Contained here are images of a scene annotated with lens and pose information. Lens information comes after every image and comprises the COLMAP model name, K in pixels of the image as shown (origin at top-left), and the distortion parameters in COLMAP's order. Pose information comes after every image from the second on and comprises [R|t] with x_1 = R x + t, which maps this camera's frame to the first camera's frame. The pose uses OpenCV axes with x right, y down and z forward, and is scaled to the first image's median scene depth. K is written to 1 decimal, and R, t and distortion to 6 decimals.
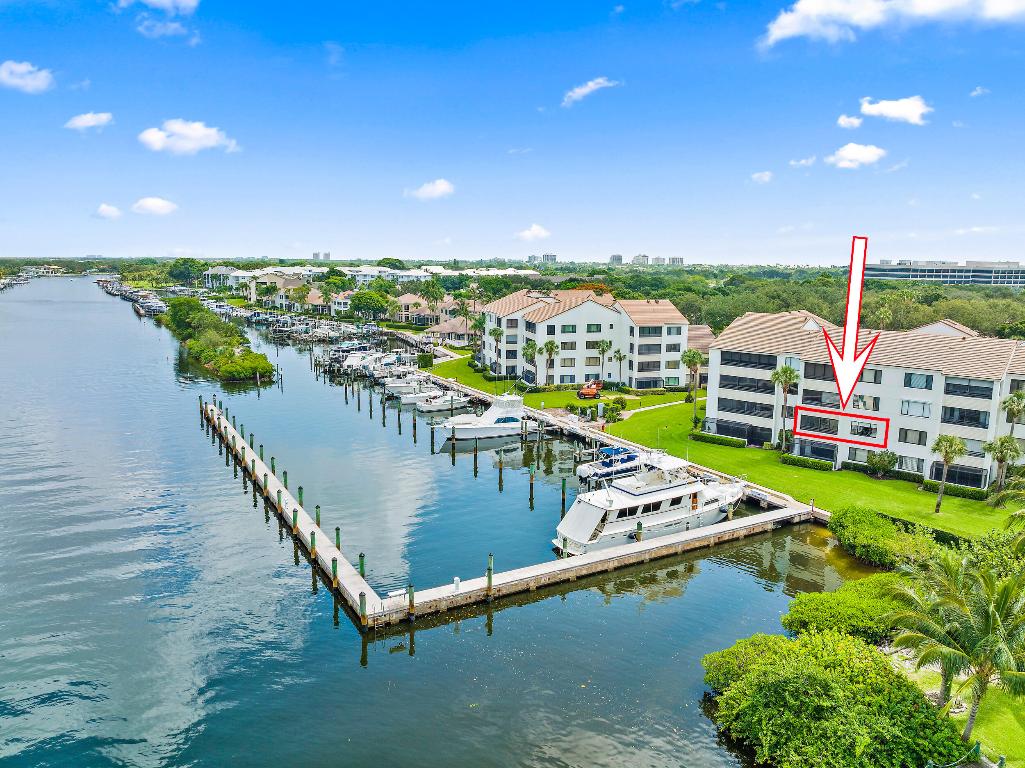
lens RADIAL K [[743.1, 0, 512.5], [0, 743.1, 384.0], [0, 0, 1]] dist [-0.045889, 0.003565]
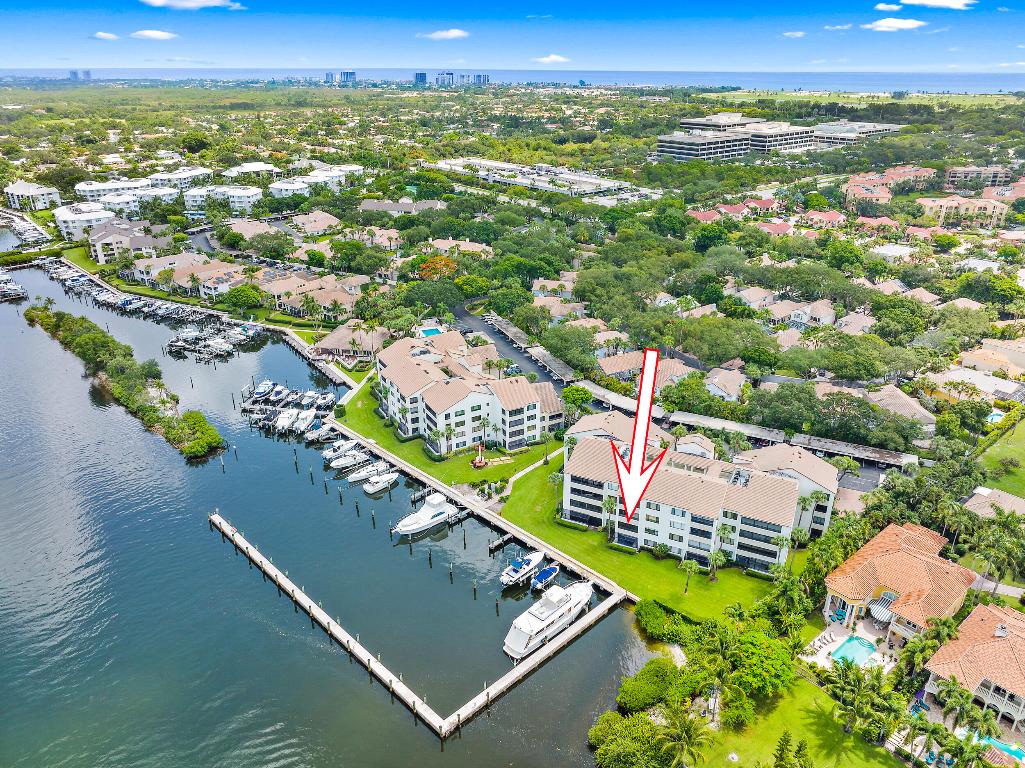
lens RADIAL K [[743.1, 0, 512.5], [0, 743.1, 384.0], [0, 0, 1]] dist [-0.045889, 0.003565]
pose [[0.966349, -0.119496, 0.227793, -0.143650], [0.058138, 0.964096, 0.259111, -0.489965], [-0.250577, -0.237148, 0.938601, -0.344844]]
